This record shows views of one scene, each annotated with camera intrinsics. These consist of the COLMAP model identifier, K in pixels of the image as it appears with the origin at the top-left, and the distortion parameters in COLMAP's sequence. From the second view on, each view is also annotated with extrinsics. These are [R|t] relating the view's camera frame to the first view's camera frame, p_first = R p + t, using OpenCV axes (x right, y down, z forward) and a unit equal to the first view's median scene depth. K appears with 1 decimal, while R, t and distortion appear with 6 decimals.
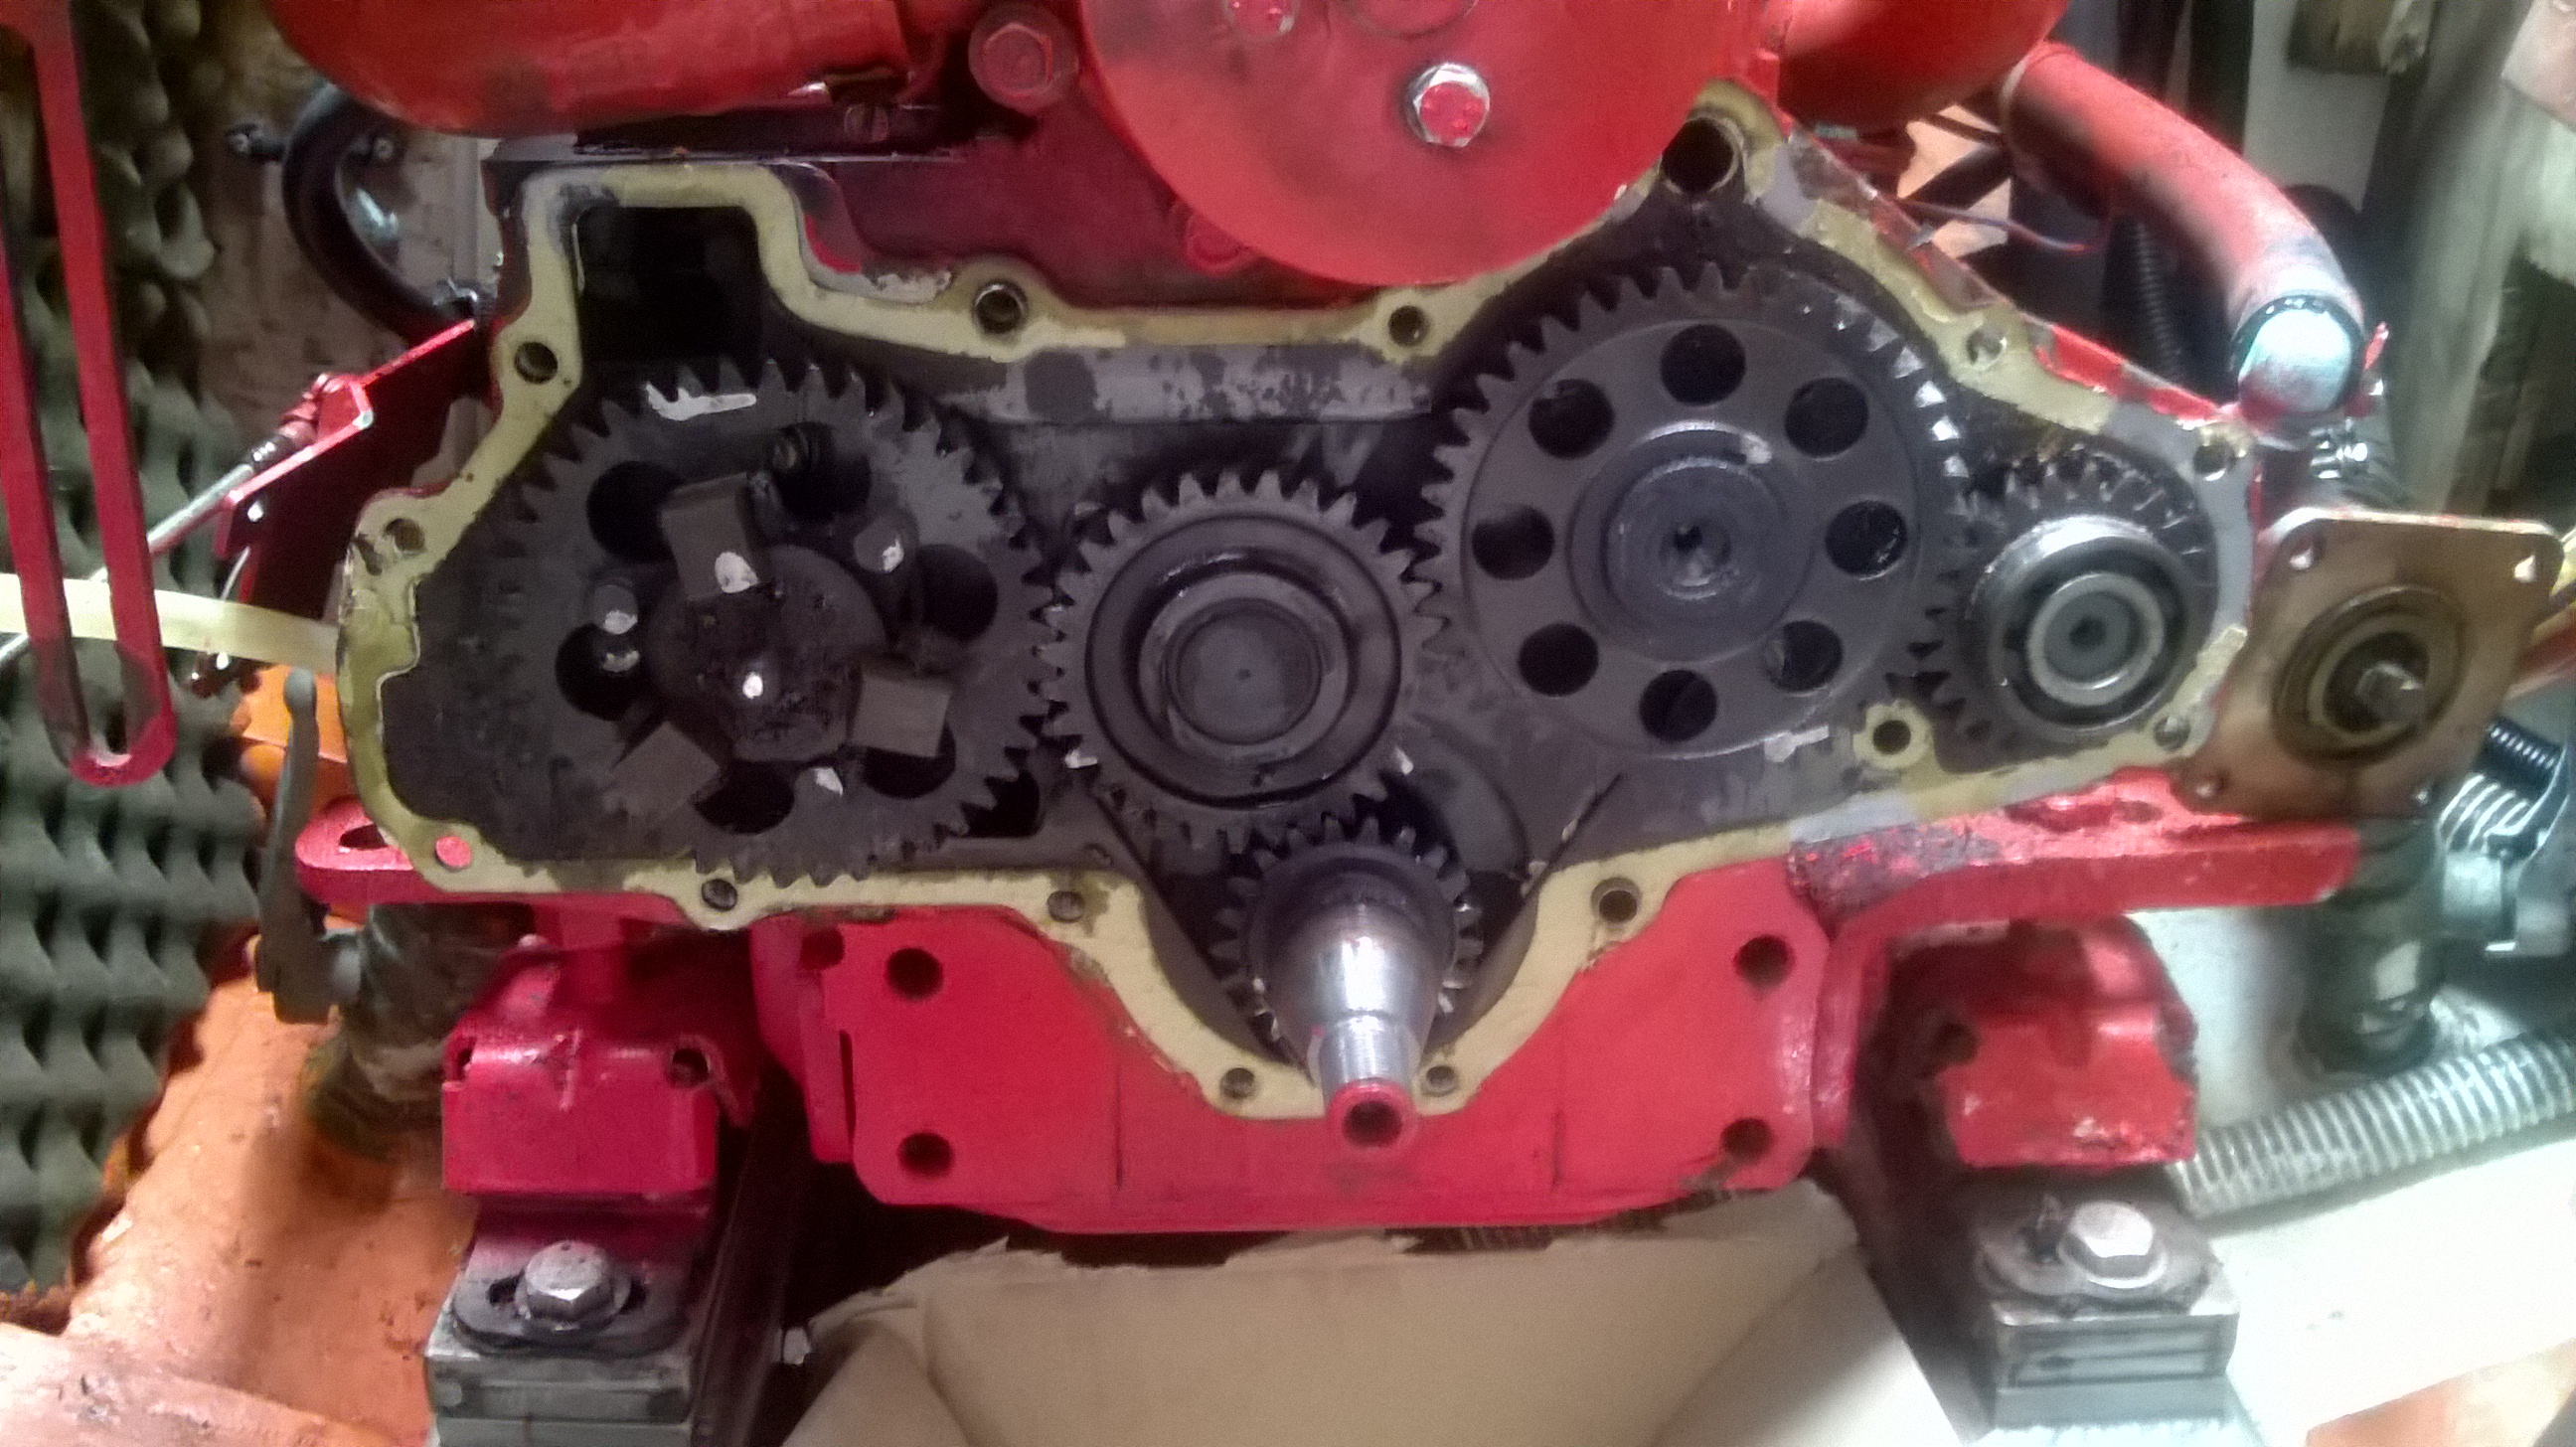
lens RADIAL K [[2528.6, 0, 1287.2], [0, 2528.6, 720.8], [0, 0, 1]] dist [-0.118057, 0.000000]
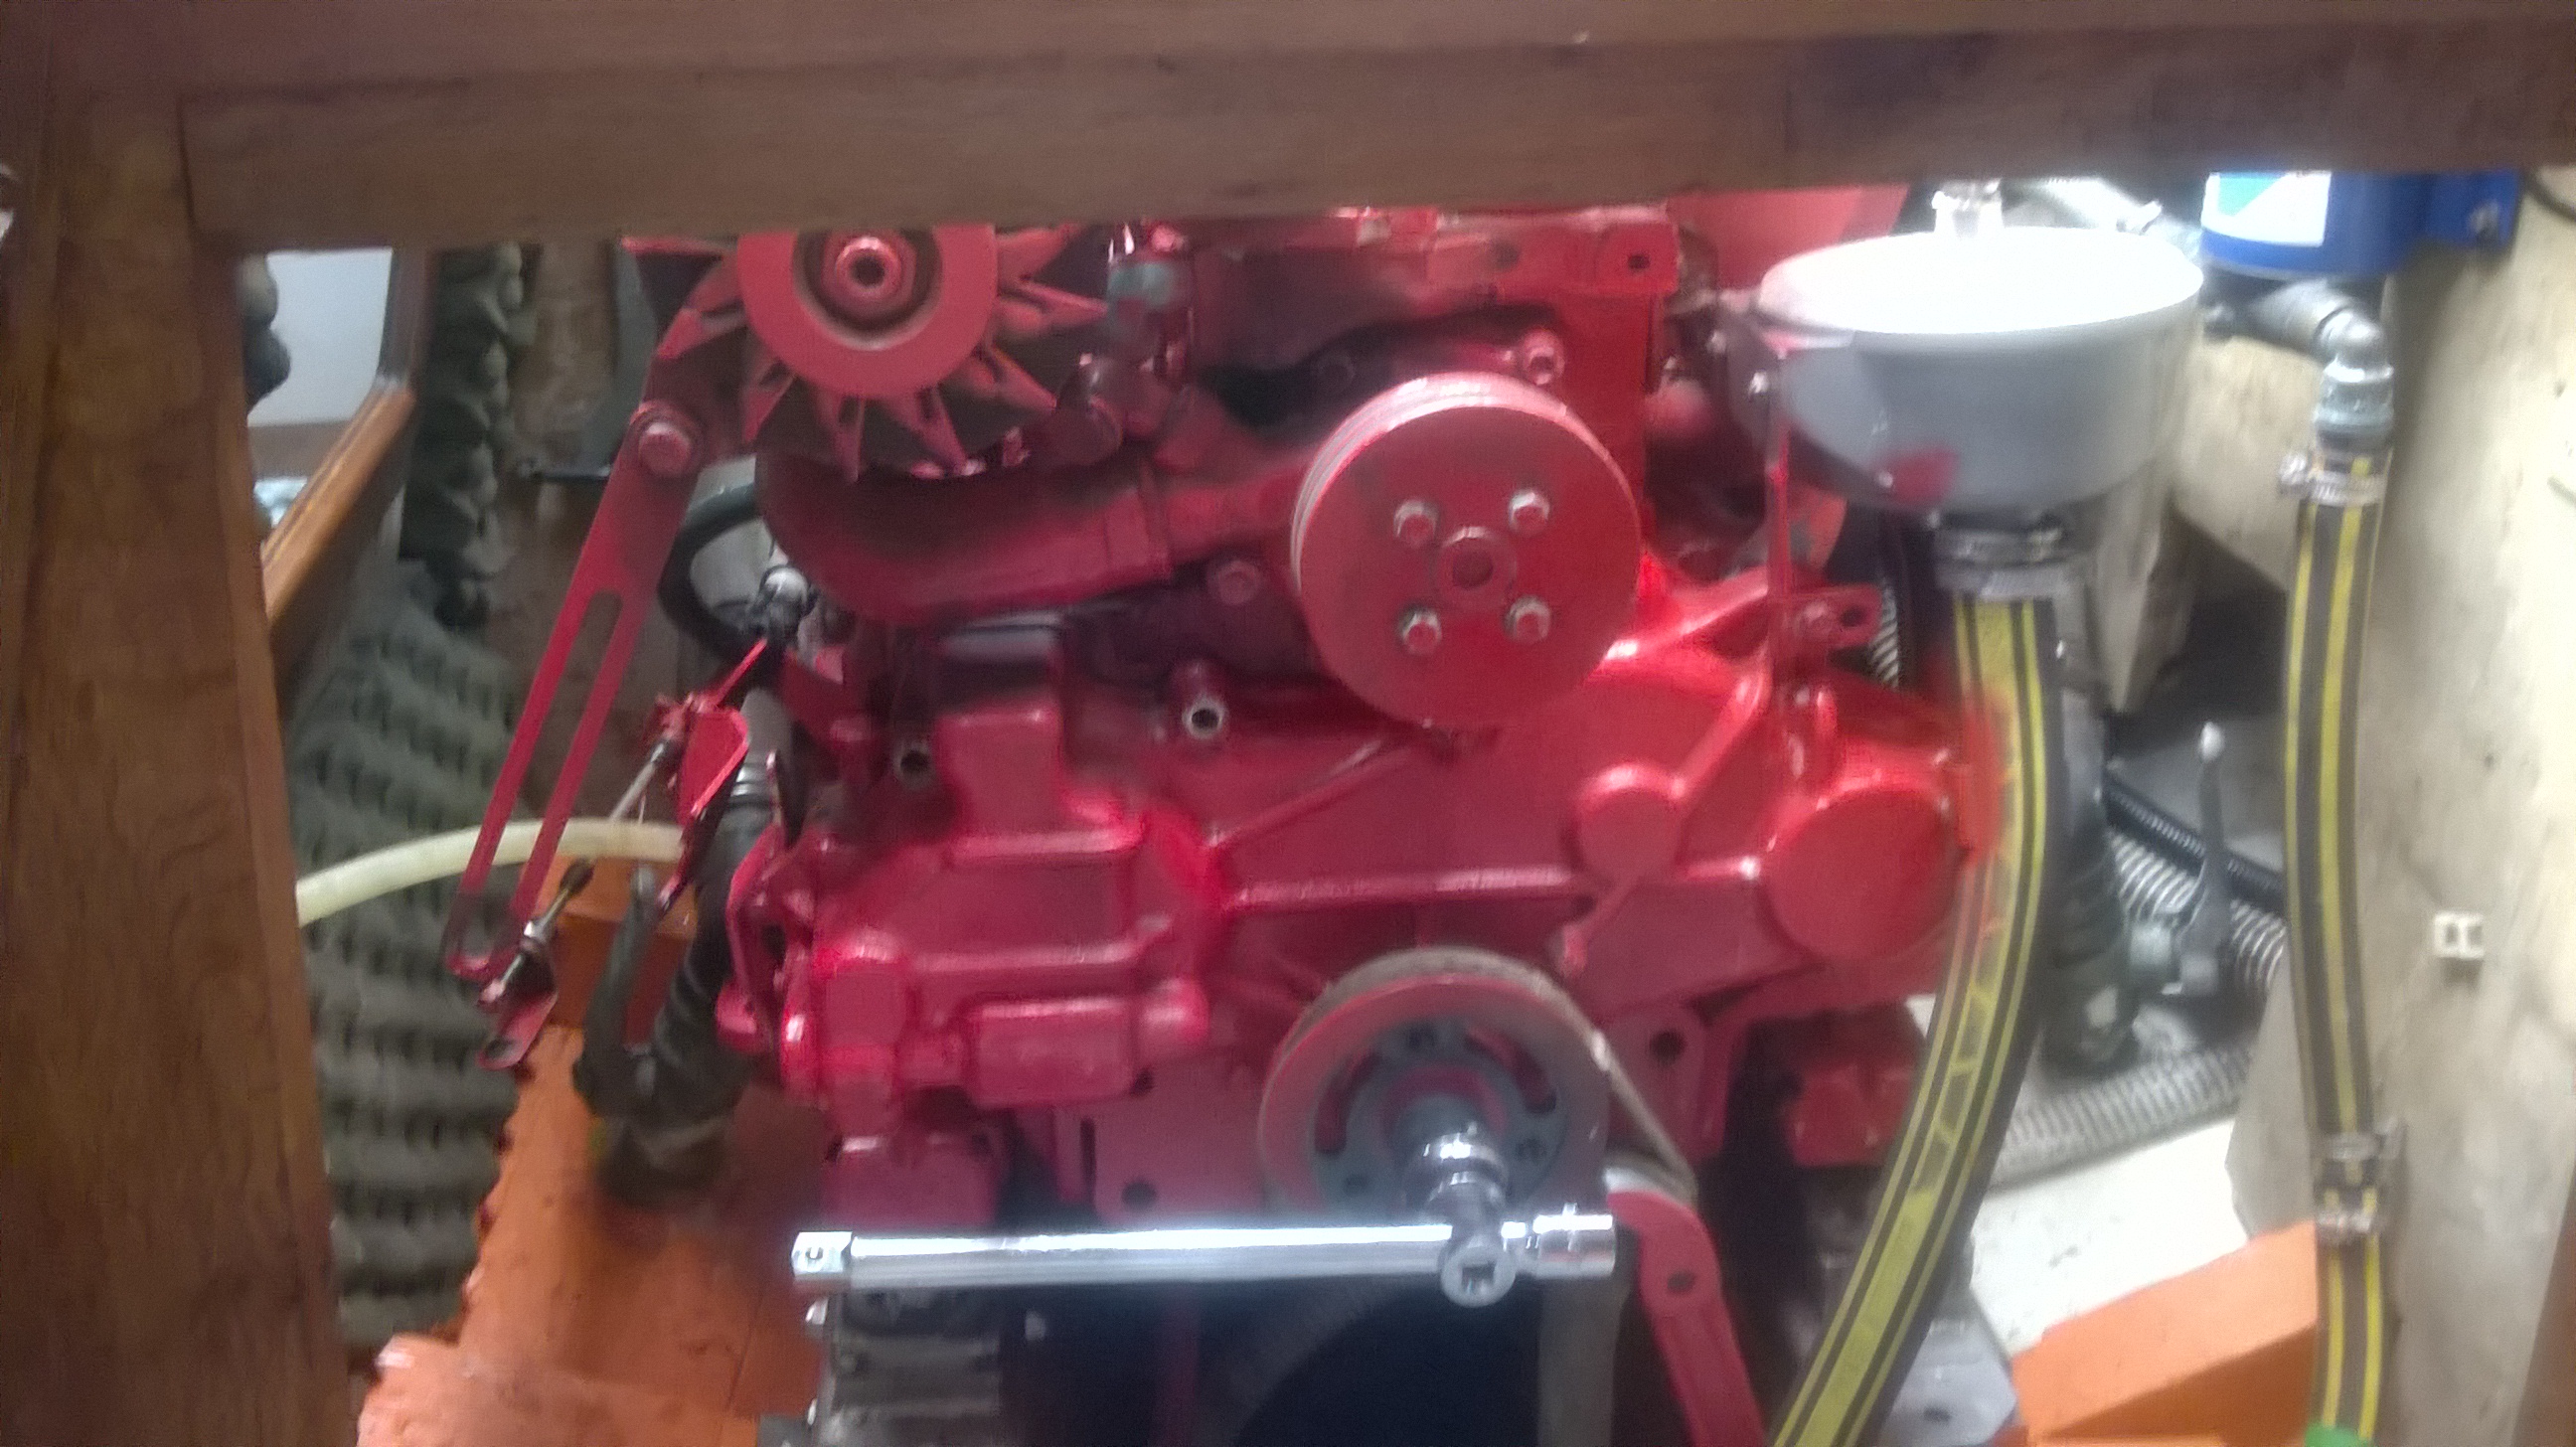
lens RADIAL K [[2528.6, 0, 1288.8], [0, 2528.6, 724.5], [0, 0, 1]] dist [-0.118057, 0.000000]
pose [[0.997457, -0.040314, 0.058774, -0.093561], [0.039878, 0.999168, 0.008584, -0.091249], [-0.059071, -0.006218, 0.998234, -0.399947]]
